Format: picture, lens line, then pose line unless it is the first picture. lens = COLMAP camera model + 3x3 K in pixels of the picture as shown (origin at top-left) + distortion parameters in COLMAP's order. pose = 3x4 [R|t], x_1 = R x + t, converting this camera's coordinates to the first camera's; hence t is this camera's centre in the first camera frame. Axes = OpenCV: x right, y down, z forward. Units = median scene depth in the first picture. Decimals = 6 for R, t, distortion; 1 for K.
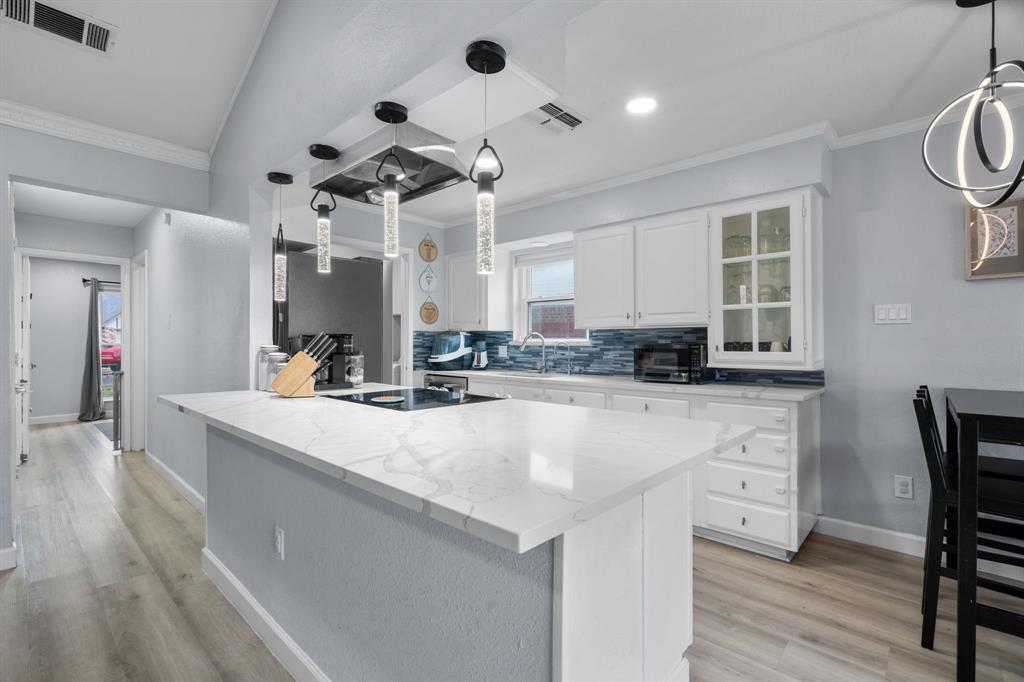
lens RADIAL K [[456.3, 0, 524.9], [0, 456.3, 336.7], [0, 0, 1]] dist [0.000691, 0.000274]
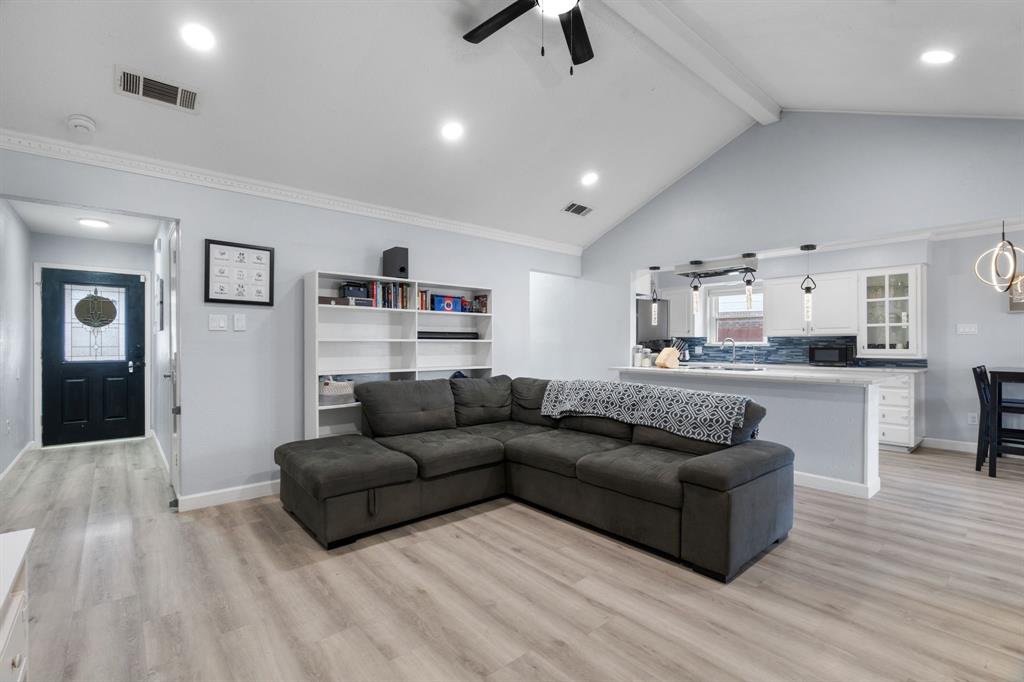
lens RADIAL K [[464.6, 0, 512.0], [0, 464.6, 341.0], [0, 0, 1]] dist [-0.001536, 0.000106]
pose [[0.991857, 0.000647, -0.127356, -0.782862], [-0.000275, 0.999996, 0.002938, -0.005518], [0.127358, -0.002879, 0.991853, -1.091277]]
